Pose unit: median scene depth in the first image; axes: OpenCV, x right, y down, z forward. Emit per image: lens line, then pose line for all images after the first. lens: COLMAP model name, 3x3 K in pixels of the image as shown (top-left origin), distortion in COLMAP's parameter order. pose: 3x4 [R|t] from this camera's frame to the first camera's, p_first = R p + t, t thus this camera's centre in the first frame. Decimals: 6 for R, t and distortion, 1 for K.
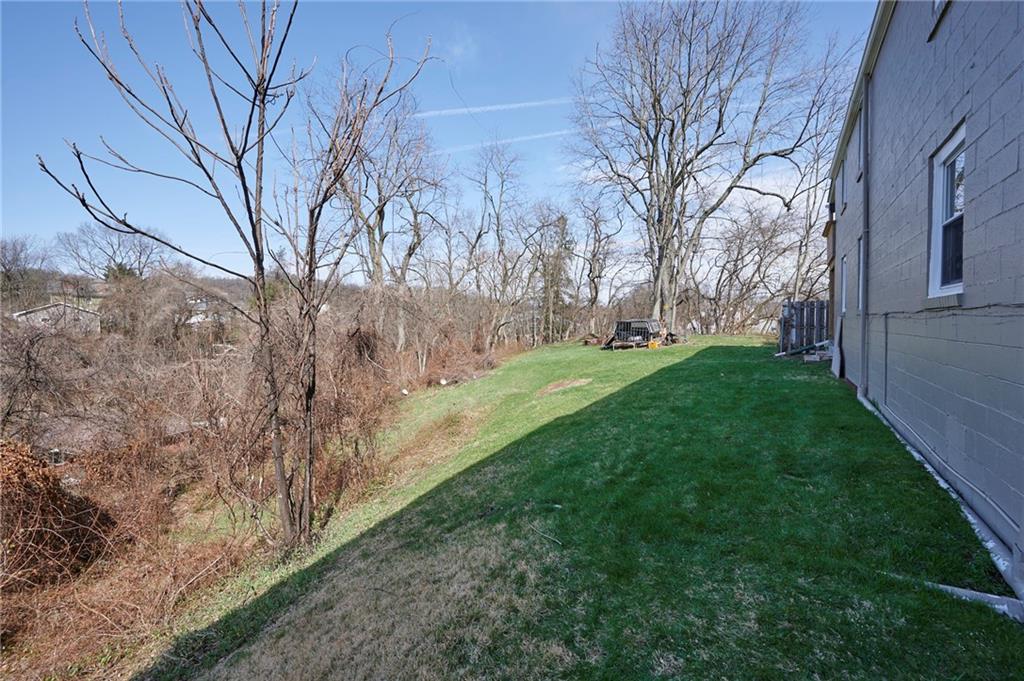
lens RADIAL K [[399.8, 0, 511.3], [0, 399.8, 337.1], [0, 0, 1]] dist [0.001795, 0.000010]
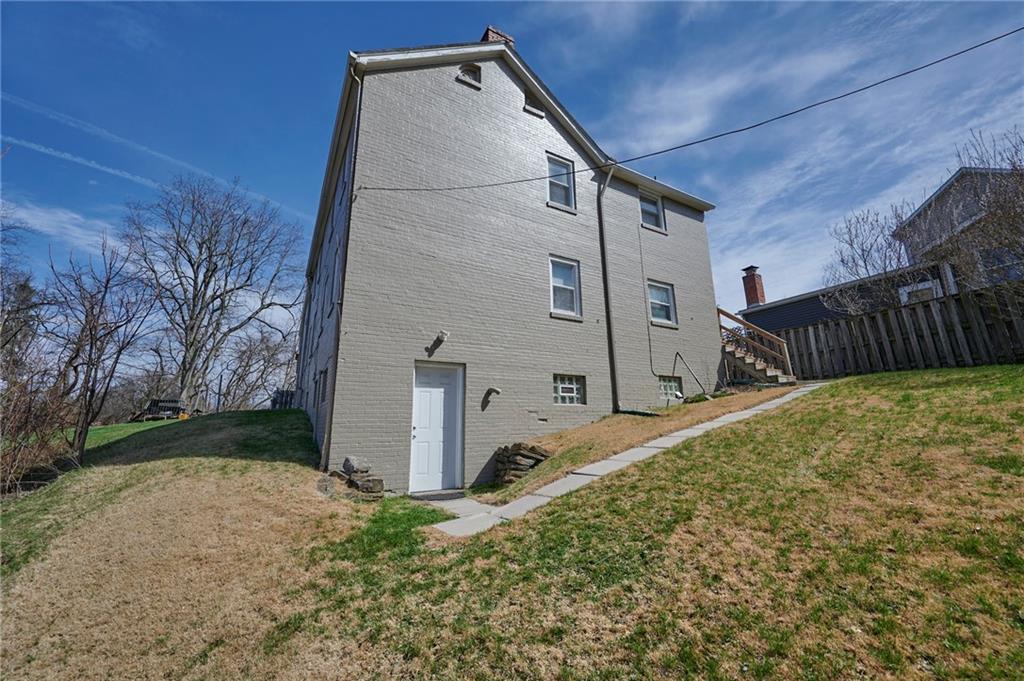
lens RADIAL K [[399.8, 0, 510.5], [0, 399.8, 339.9], [0, 0, 1]] dist [0.001795, 0.000010]
pose [[0.440211, 0.206978, 0.873713, -0.245813], [0.033643, 0.968584, -0.246402, 0.083501], [-0.897264, 0.137863, 0.419418, -0.381723]]
